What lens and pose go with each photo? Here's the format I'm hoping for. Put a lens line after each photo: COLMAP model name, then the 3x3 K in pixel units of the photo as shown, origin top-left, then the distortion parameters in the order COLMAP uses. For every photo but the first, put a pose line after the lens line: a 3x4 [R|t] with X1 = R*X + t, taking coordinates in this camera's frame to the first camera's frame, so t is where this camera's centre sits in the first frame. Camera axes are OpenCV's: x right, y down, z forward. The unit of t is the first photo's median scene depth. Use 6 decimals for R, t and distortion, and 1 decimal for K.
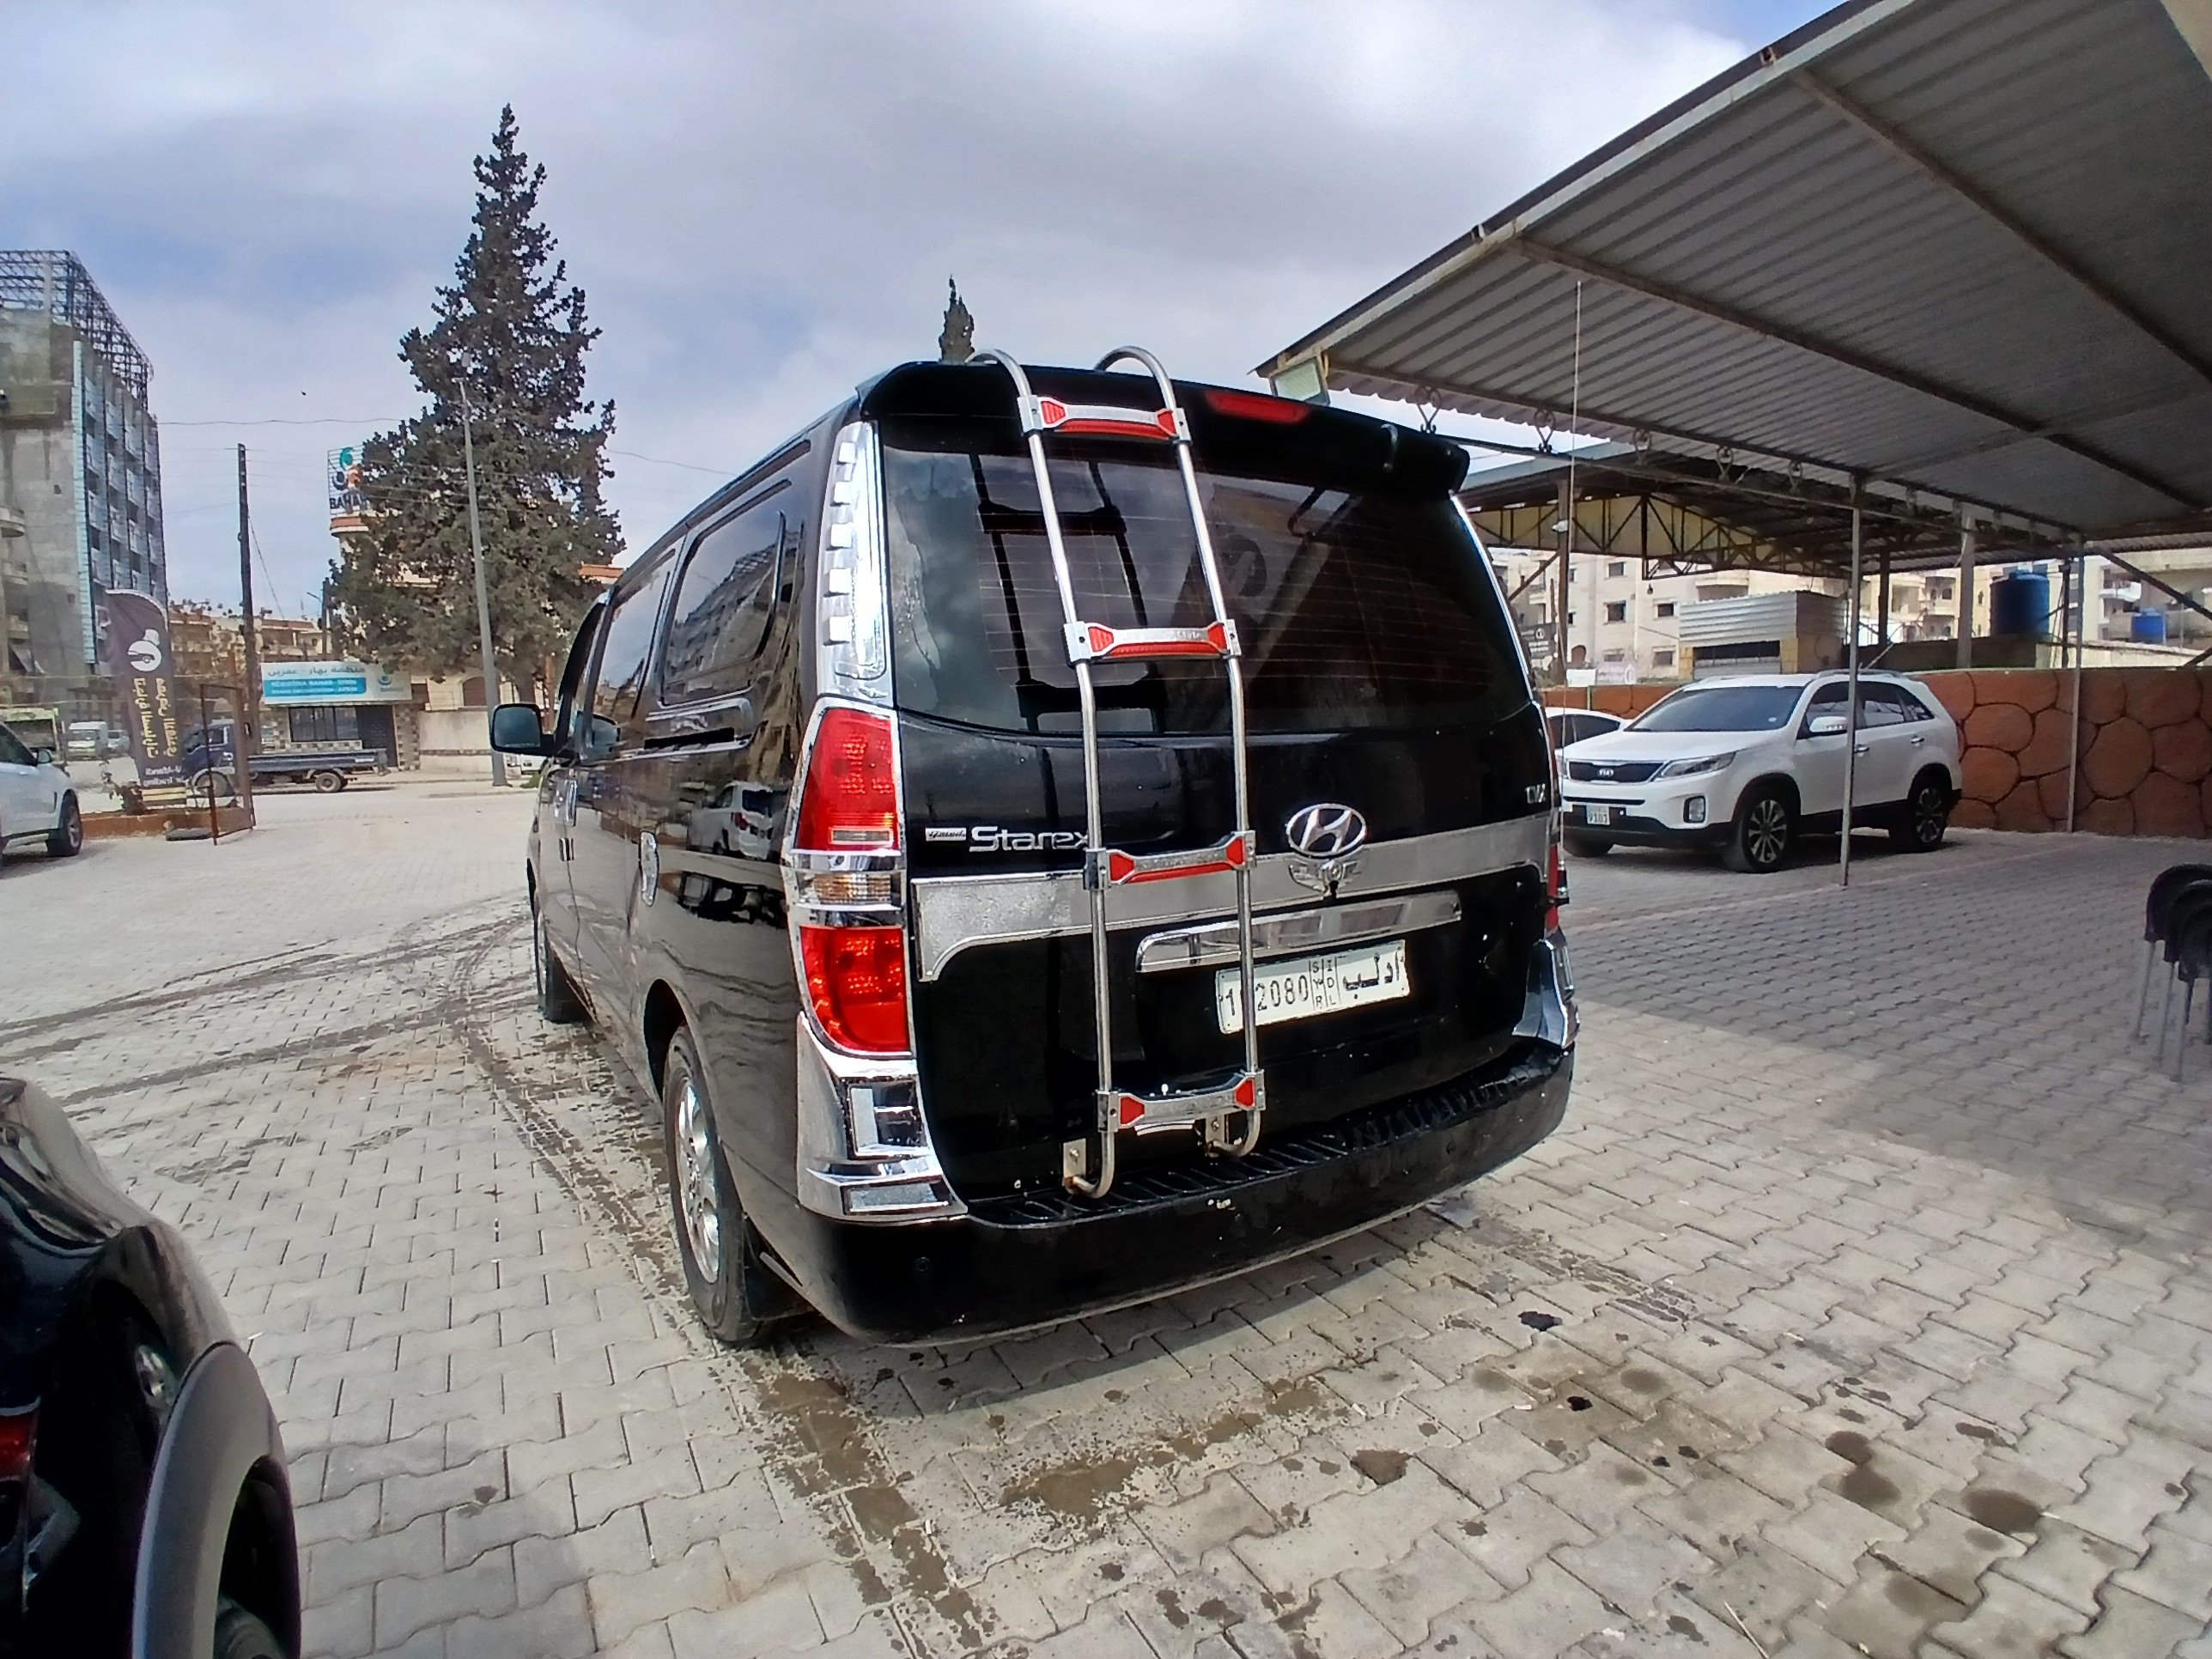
lens RADIAL K [[1136.4, 0, 1106.0], [0, 1136.4, 829.5], [0, 0, 1]] dist [-0.000009, -0.047416]
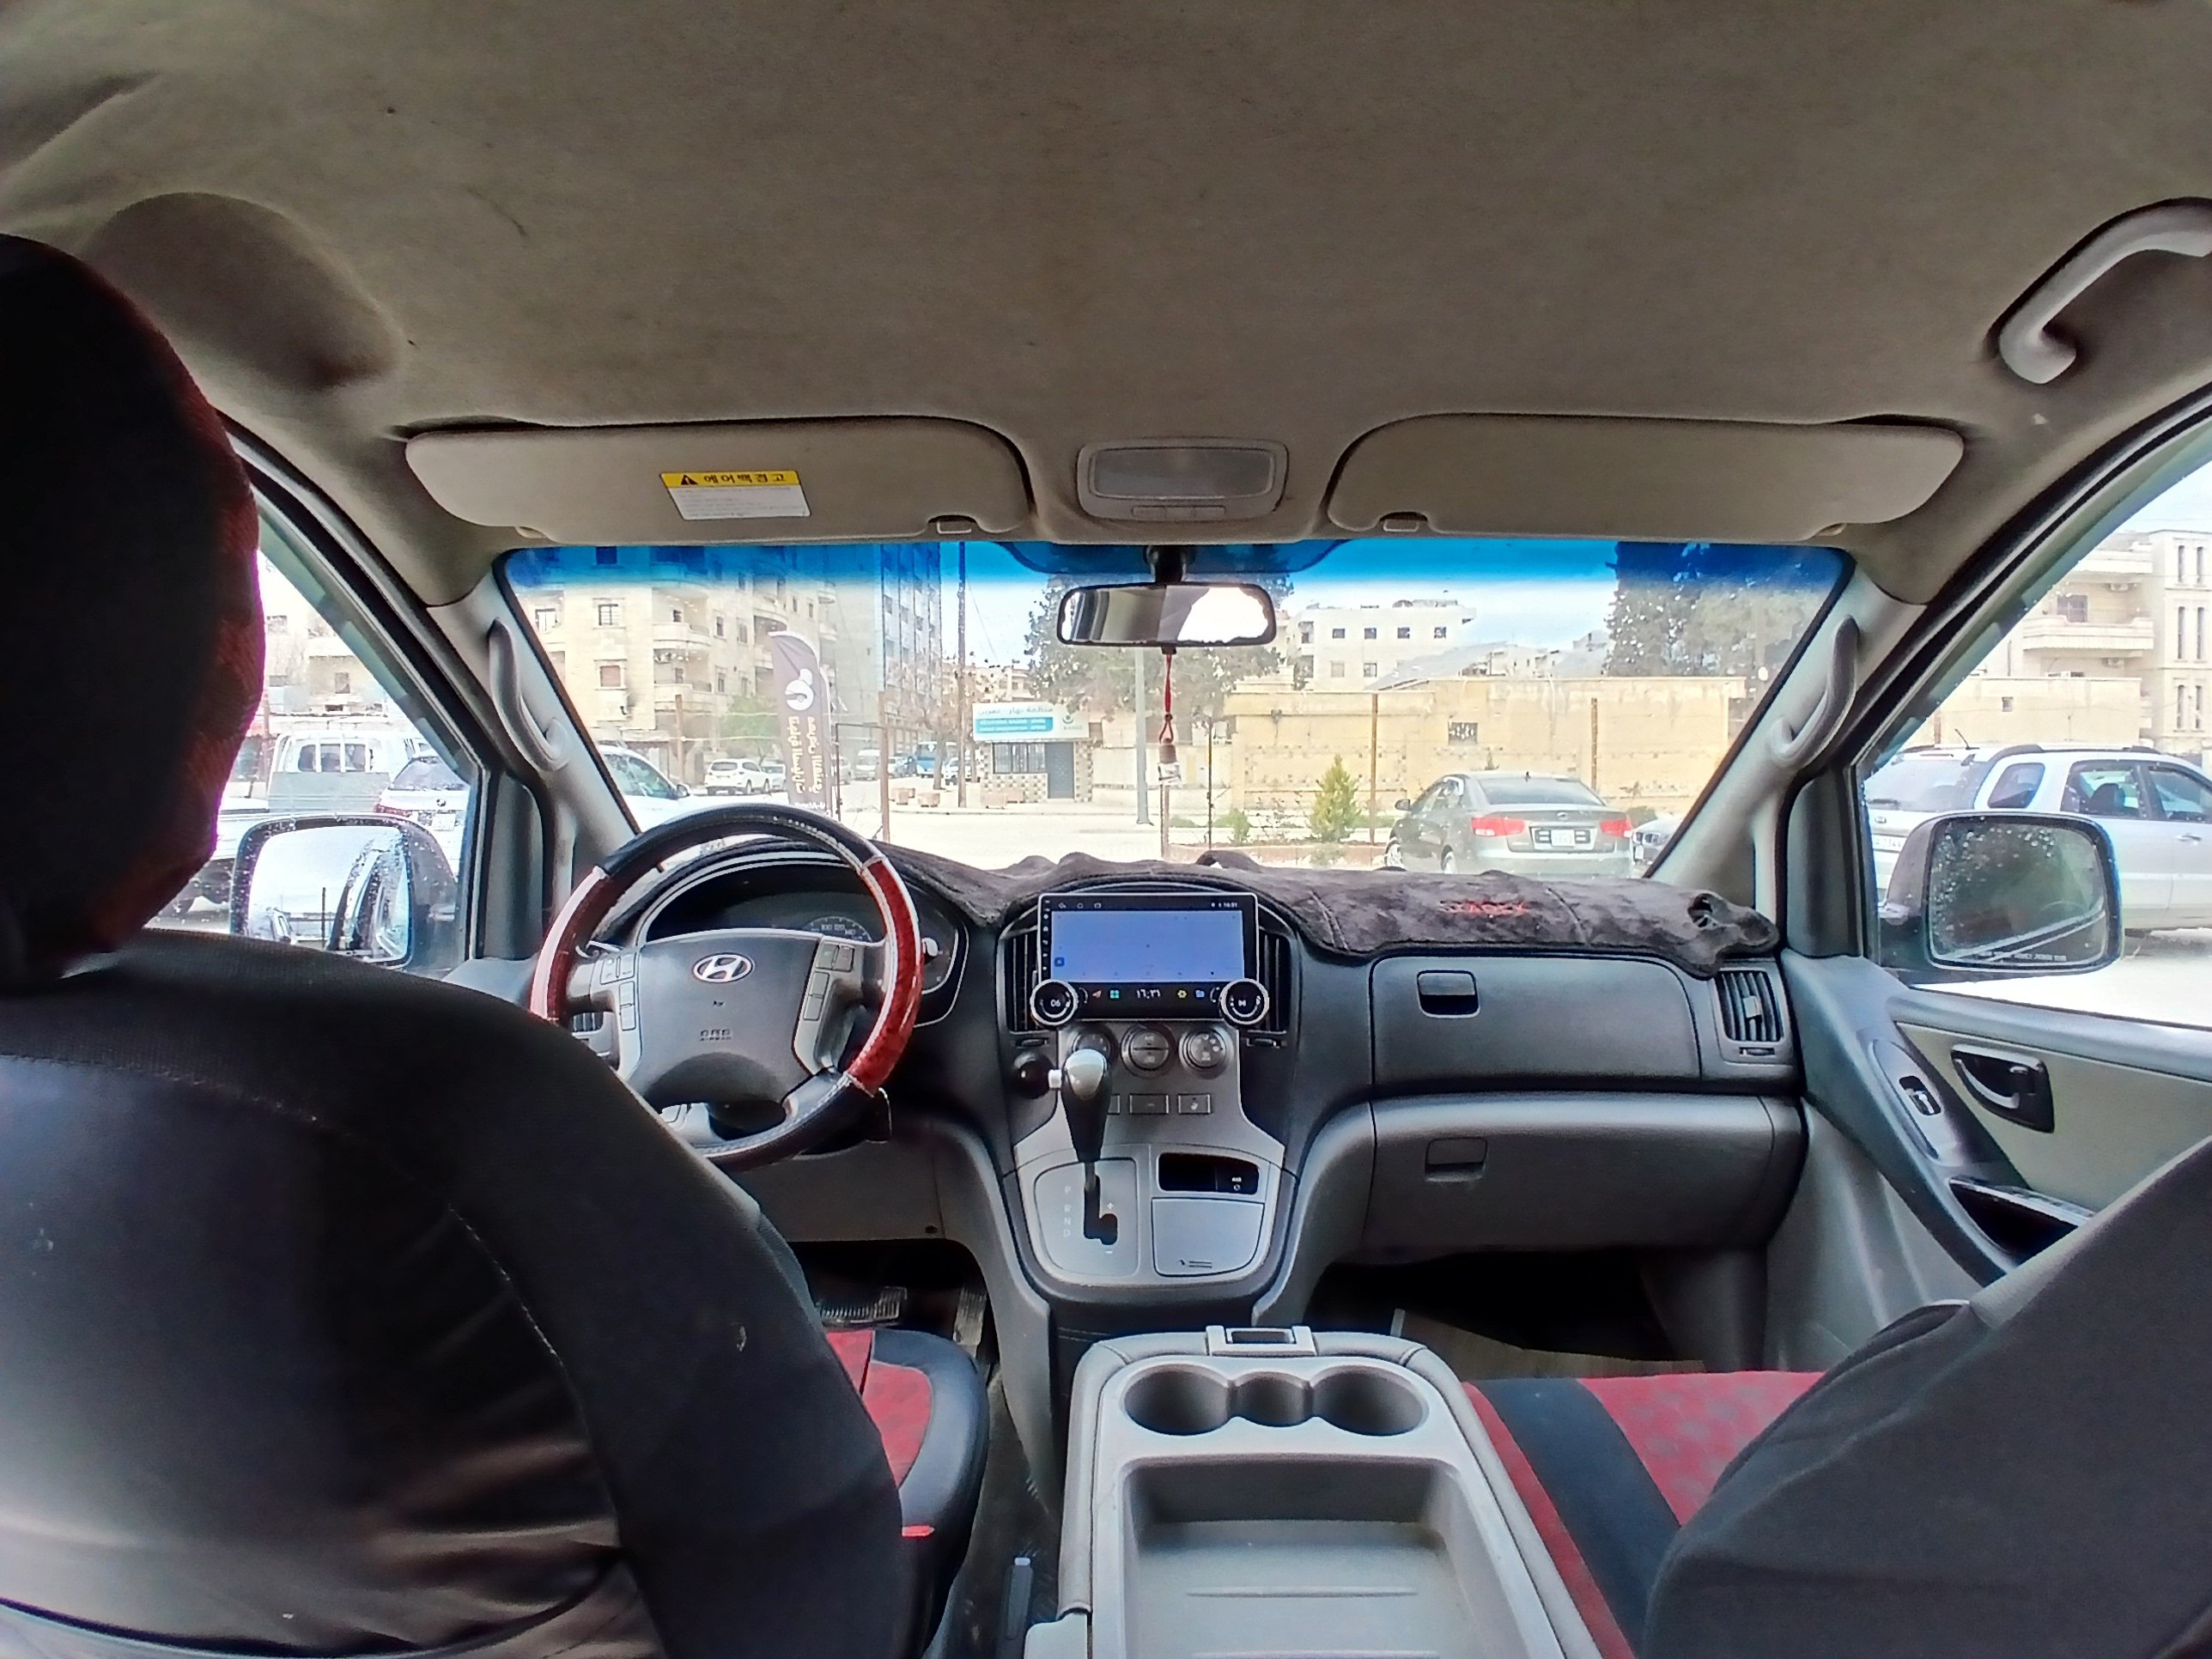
lens RADIAL K [[1113.0, 0, 1100.4], [0, 1113.0, 833.1], [0, 0, 1]] dist [0.008121, -0.051498]
pose [[0.840968, 0.052368, -0.538544, -0.024991], [-0.067099, 0.997716, -0.007761, -0.015183], [0.536908, 0.042663, 0.842562, 0.107809]]
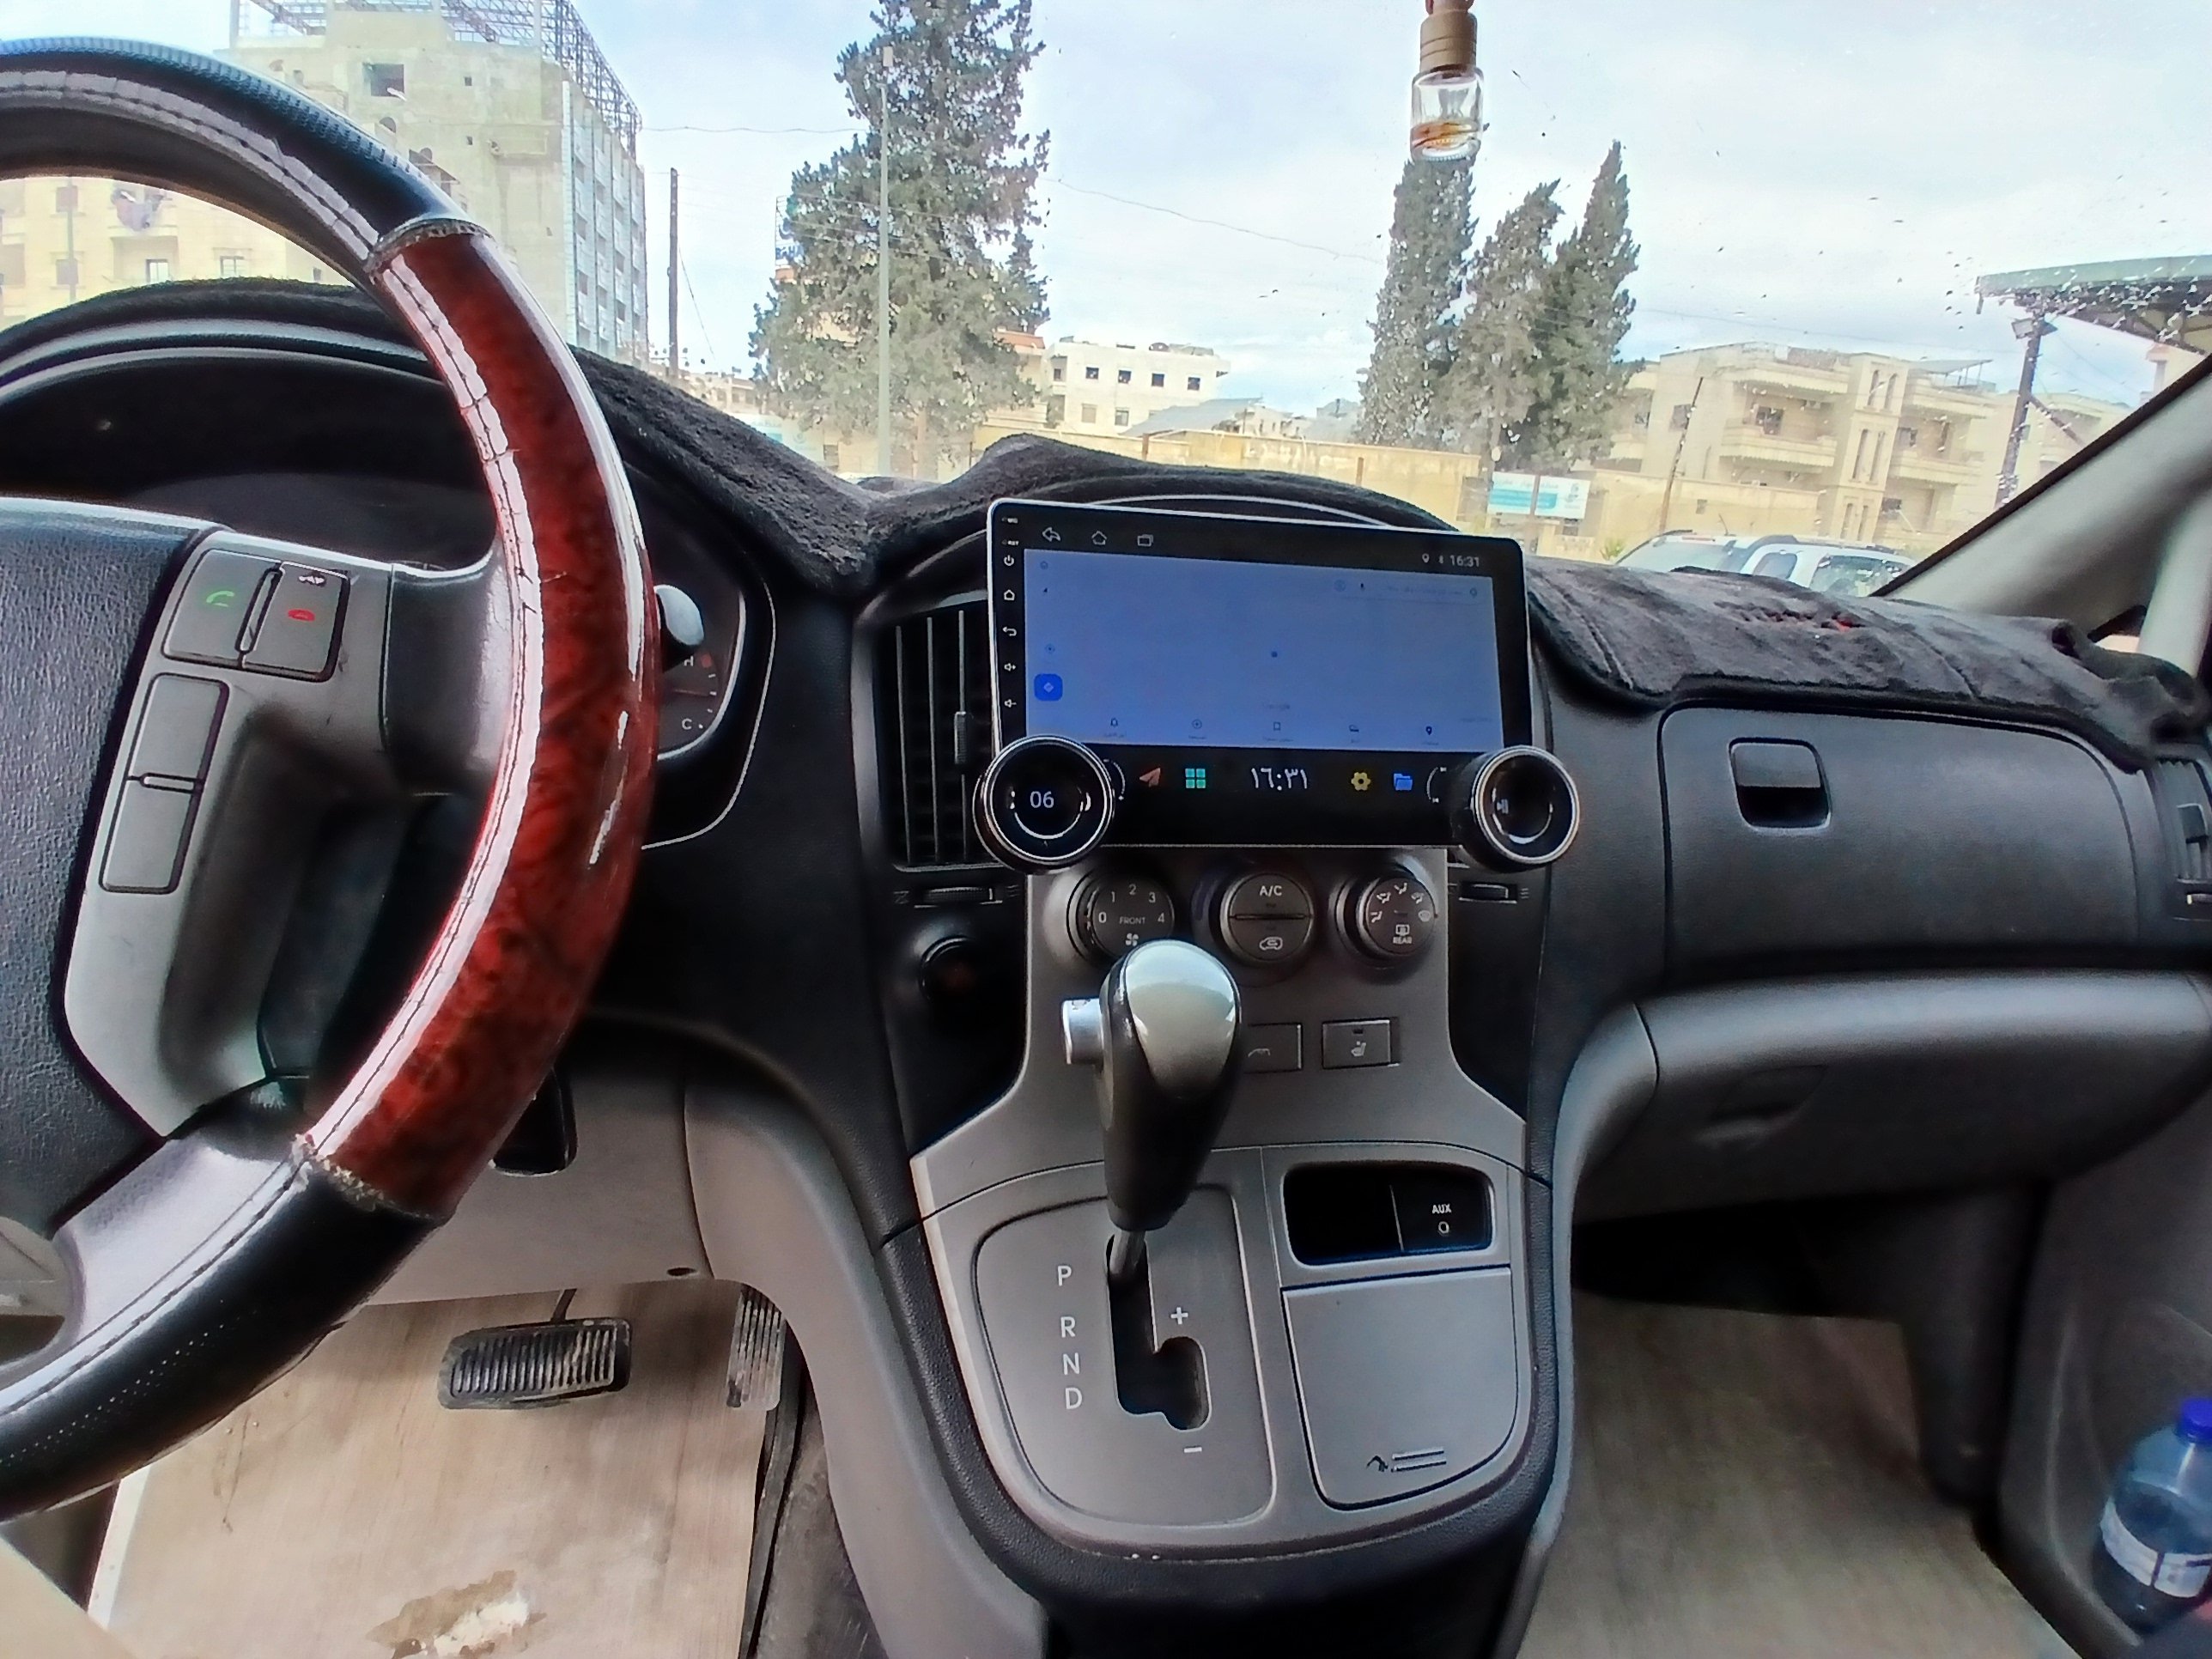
lens RADIAL K [[1113.0, 0, 1100.4], [0, 1113.0, 833.1], [0, 0, 1]] dist [0.008121, -0.051498]
pose [[0.937440, 0.177701, -0.299380, -0.040811], [-0.124375, 0.974118, 0.188748, -0.012020], [0.325172, -0.139704, 0.935279, 0.125681]]
